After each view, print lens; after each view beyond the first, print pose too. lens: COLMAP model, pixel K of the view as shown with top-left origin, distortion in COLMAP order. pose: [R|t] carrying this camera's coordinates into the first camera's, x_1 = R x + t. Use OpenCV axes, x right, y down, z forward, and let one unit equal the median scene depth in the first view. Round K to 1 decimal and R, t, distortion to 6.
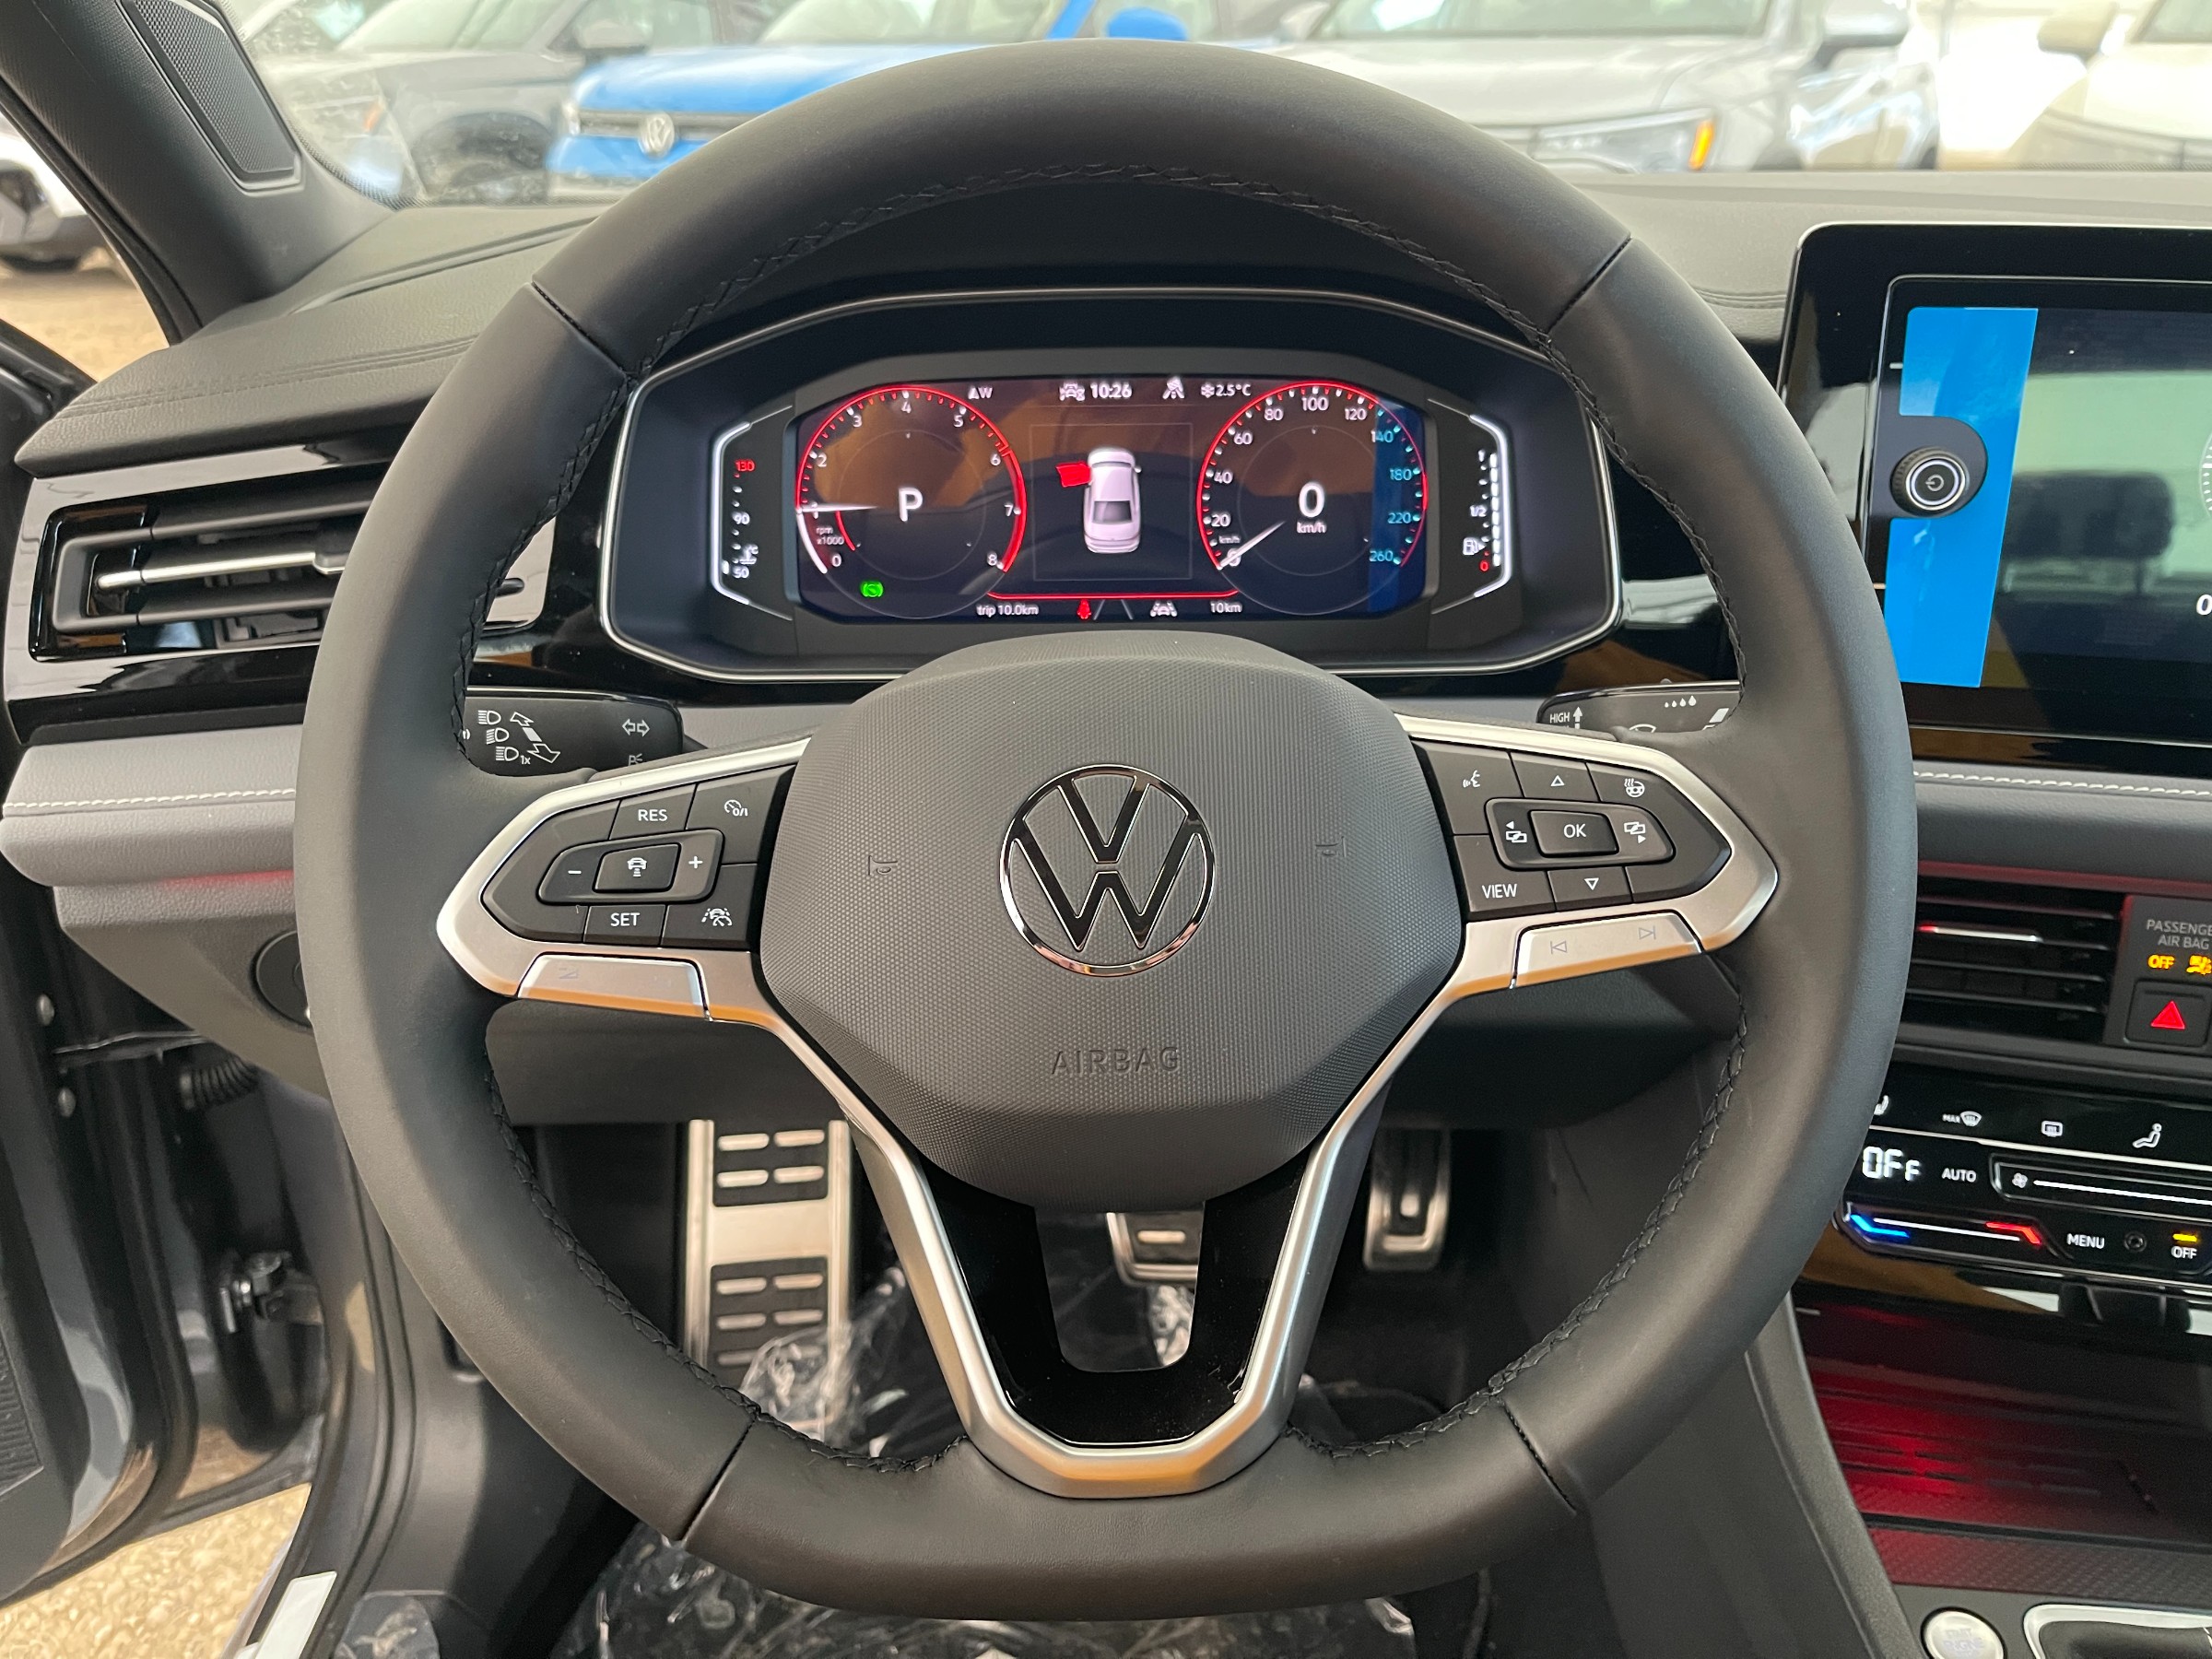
lens RADIAL K [[1625.4, 0, 1106.0], [0, 1625.4, 829.5], [0, 0, 1]] dist [0.055360, 0.000049]
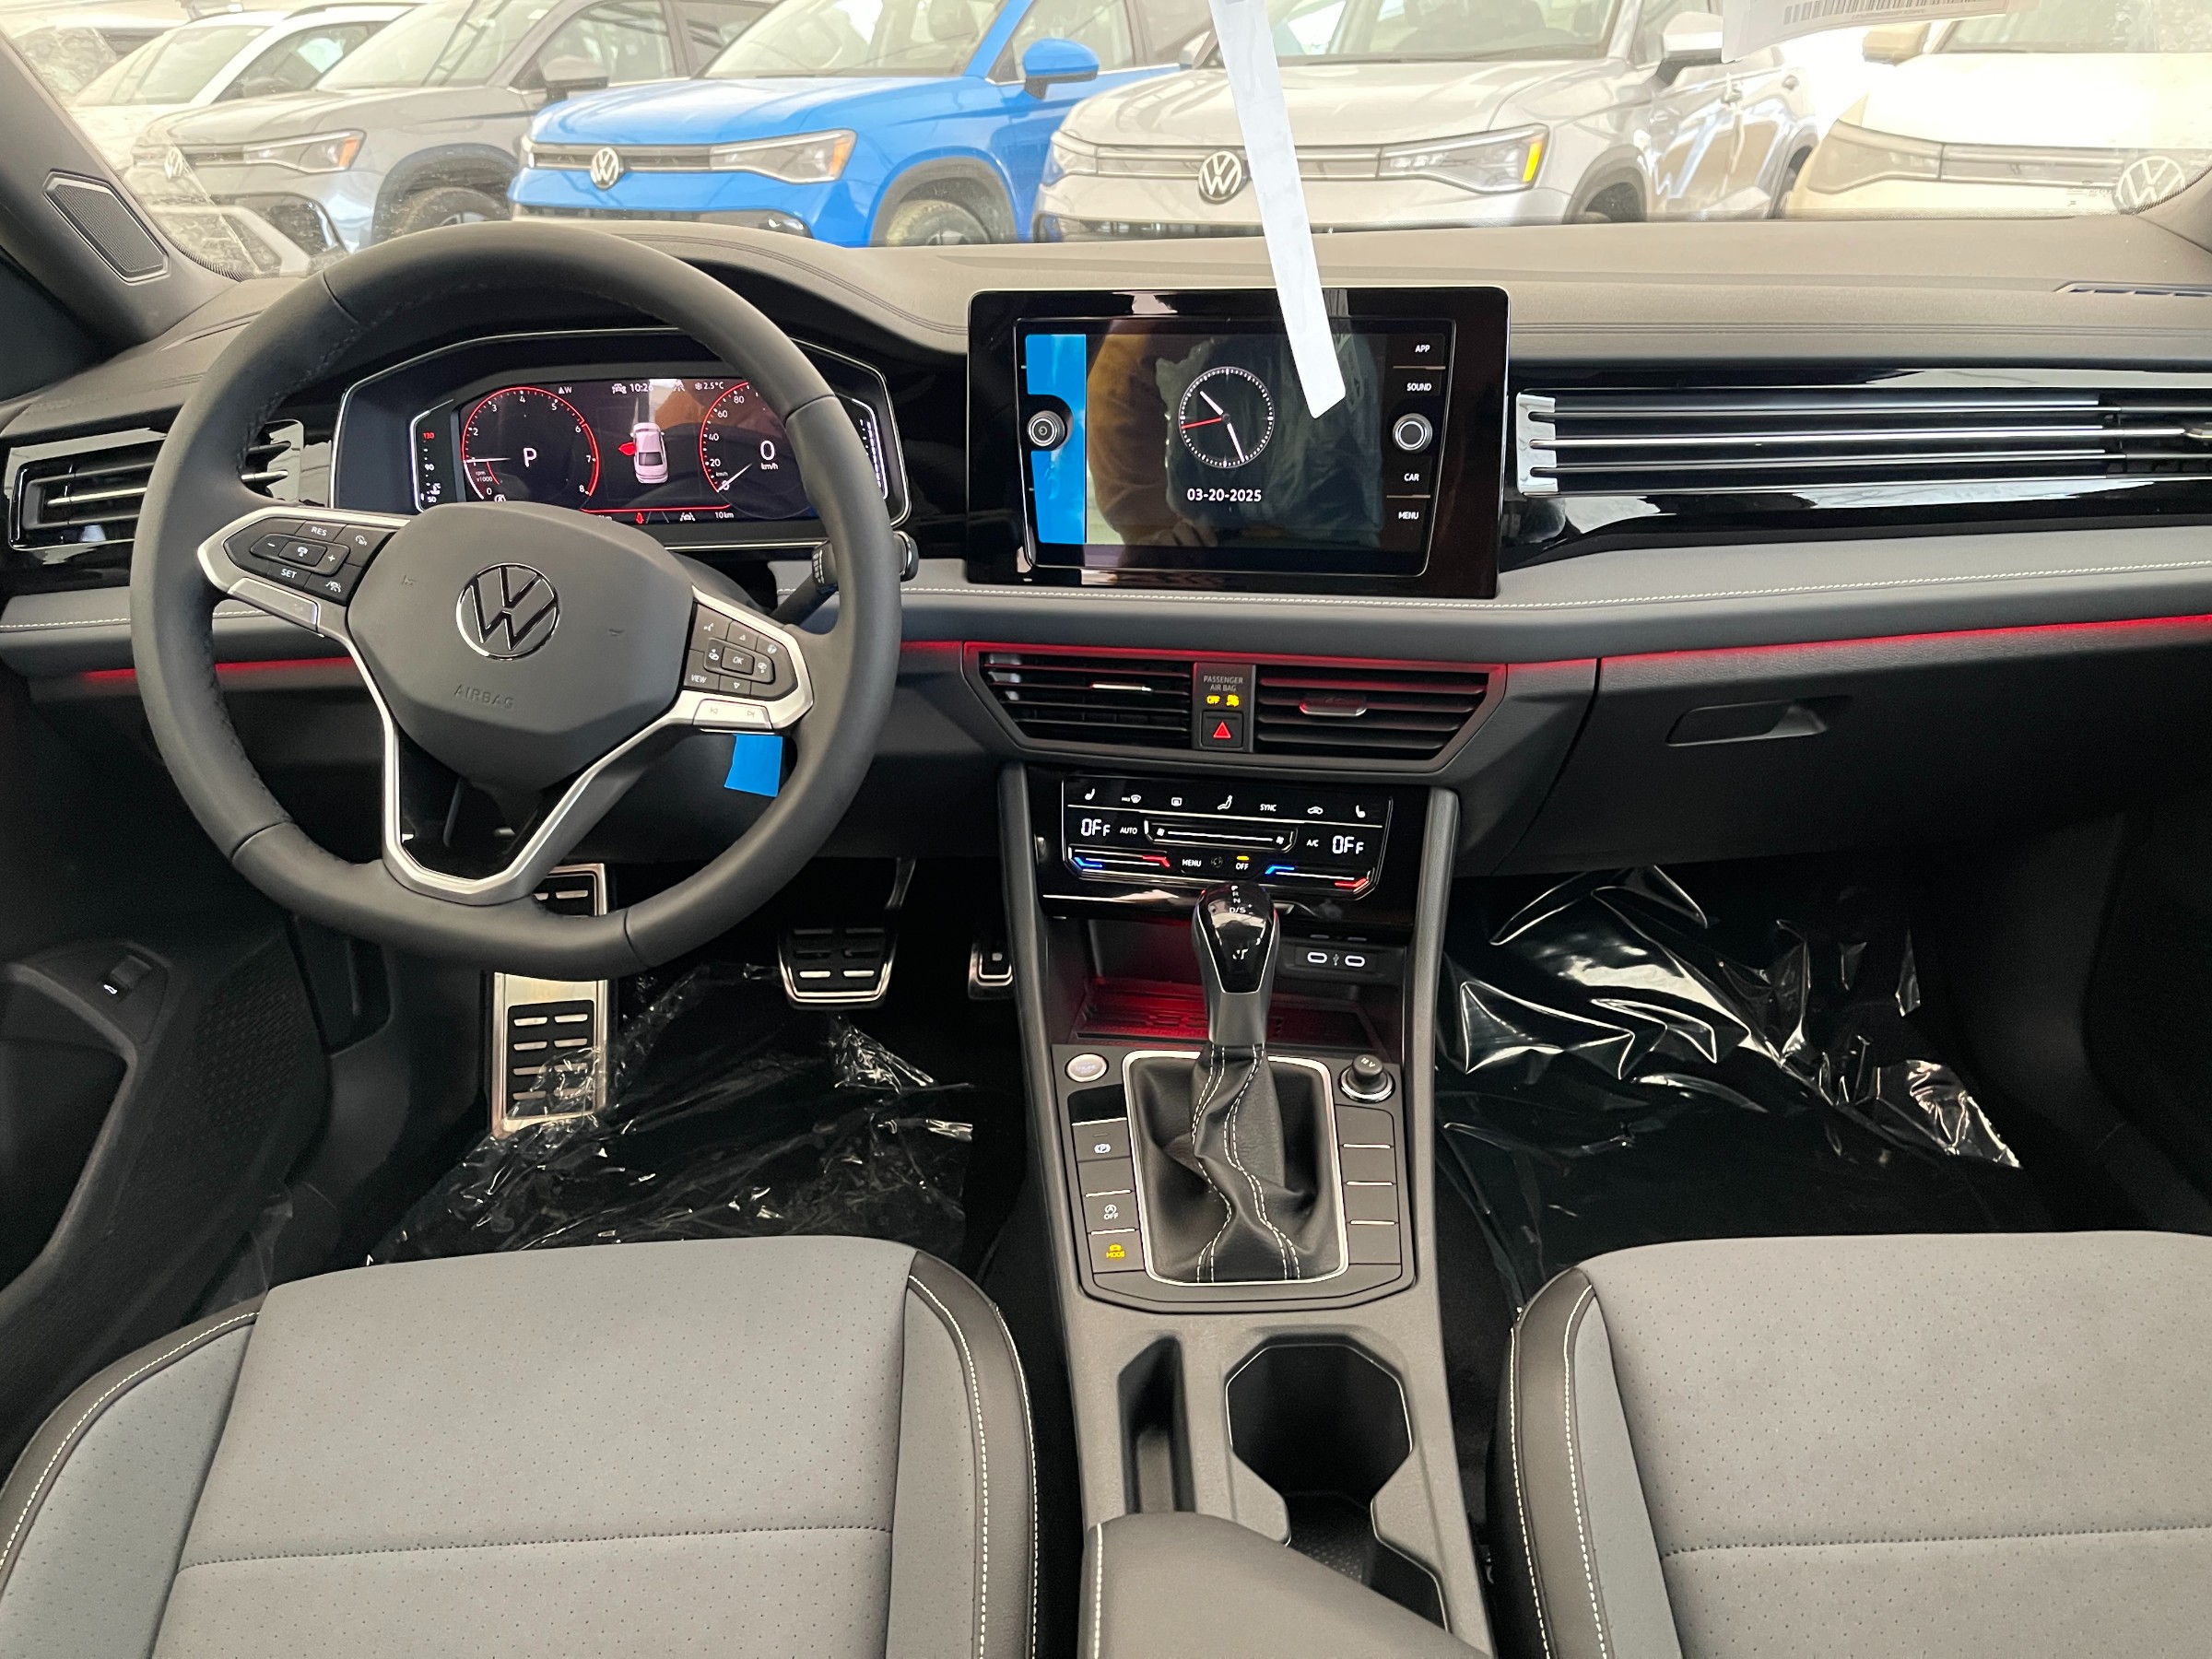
lens RADIAL K [[1593.2, 0, 1076.9], [0, 1593.2, 837.7], [0, 0, 1]] dist [0.006862, 0.055437]
pose [[0.999768, -0.018968, -0.010189, 0.456895], [0.019071, 0.999768, 0.010024, 0.189677], [0.009996, -0.010216, 0.999898, -0.655438]]
